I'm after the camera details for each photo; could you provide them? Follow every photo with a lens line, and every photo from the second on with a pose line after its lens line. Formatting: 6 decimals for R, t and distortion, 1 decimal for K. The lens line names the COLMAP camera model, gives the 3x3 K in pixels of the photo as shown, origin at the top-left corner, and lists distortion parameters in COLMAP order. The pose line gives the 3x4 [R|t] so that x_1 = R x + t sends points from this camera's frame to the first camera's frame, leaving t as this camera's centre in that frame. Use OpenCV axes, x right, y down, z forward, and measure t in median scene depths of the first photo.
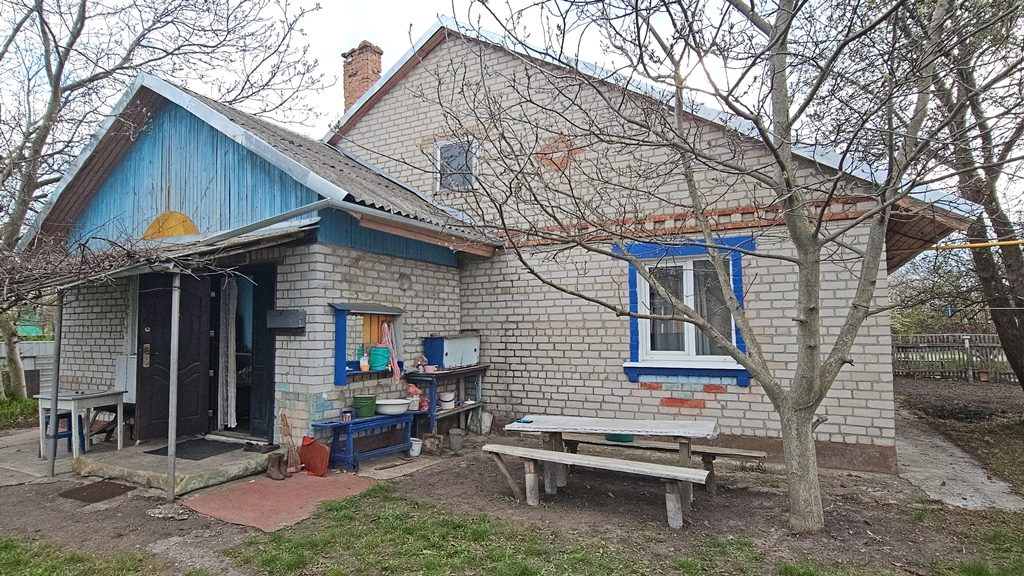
lens RADIAL K [[546.4, 0, 495.3], [0, 546.4, 291.1], [0, 0, 1]] dist [0.000466, -0.000477]
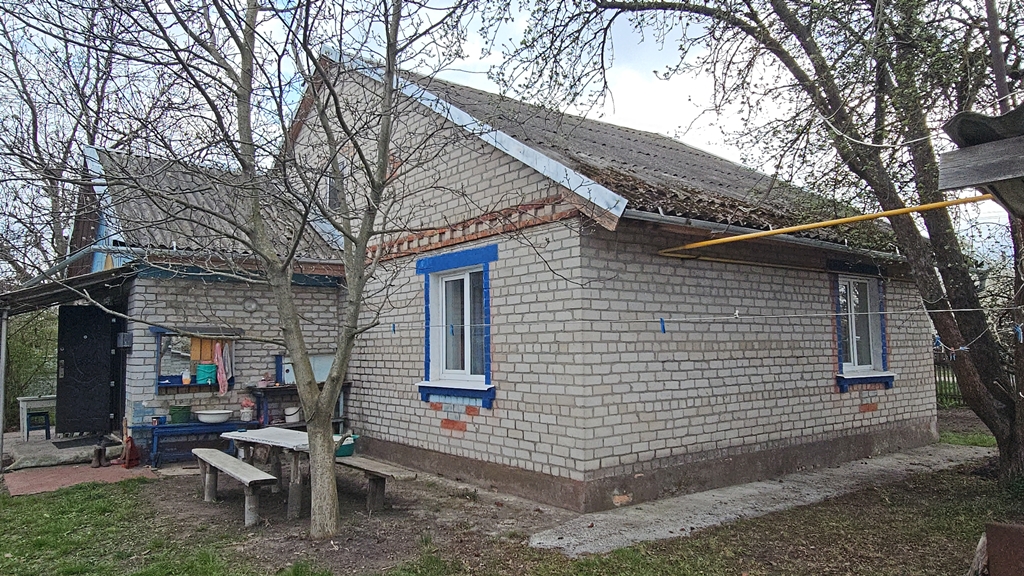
lens RADIAL K [[677.8, 0, 506.6], [0, 677.8, 290.1], [0, 0, 1]] dist [-0.000067, 0.001321]
pose [[0.907415, -0.039603, -0.418365, 0.973574], [0.035264, 0.999214, -0.018100, -0.003345], [0.418753, 0.001671, 0.908099, -0.024577]]
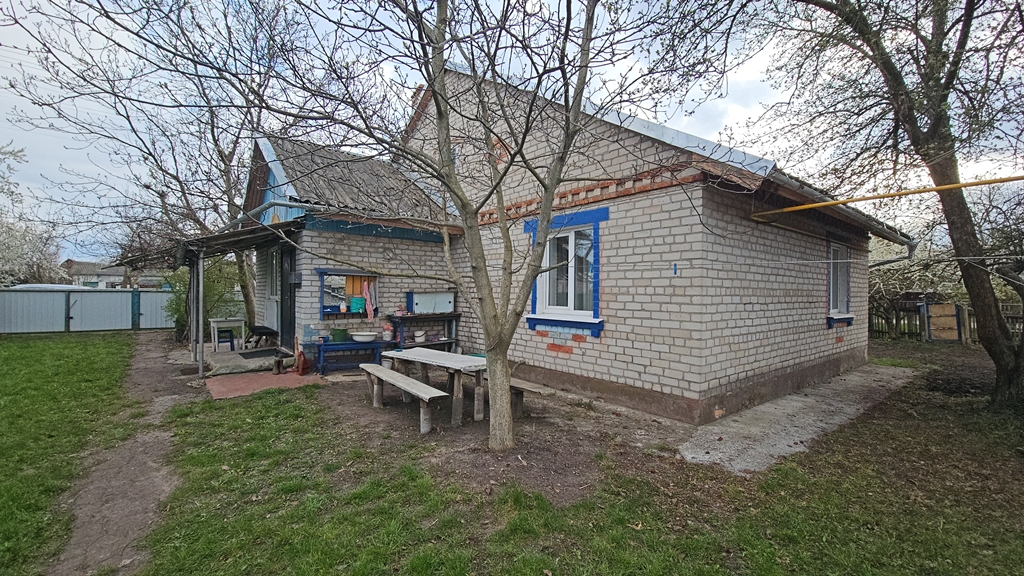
lens RADIAL K [[409.2, 0, 514.2], [0, 409.2, 289.5], [0, 0, 1]] dist [0.000541, 0.000074]
pose [[0.923040, 0.014968, -0.384412, 0.632083], [0.009189, 0.998100, 0.060928, 0.016956], [0.384593, -0.059771, 0.921149, 0.129241]]
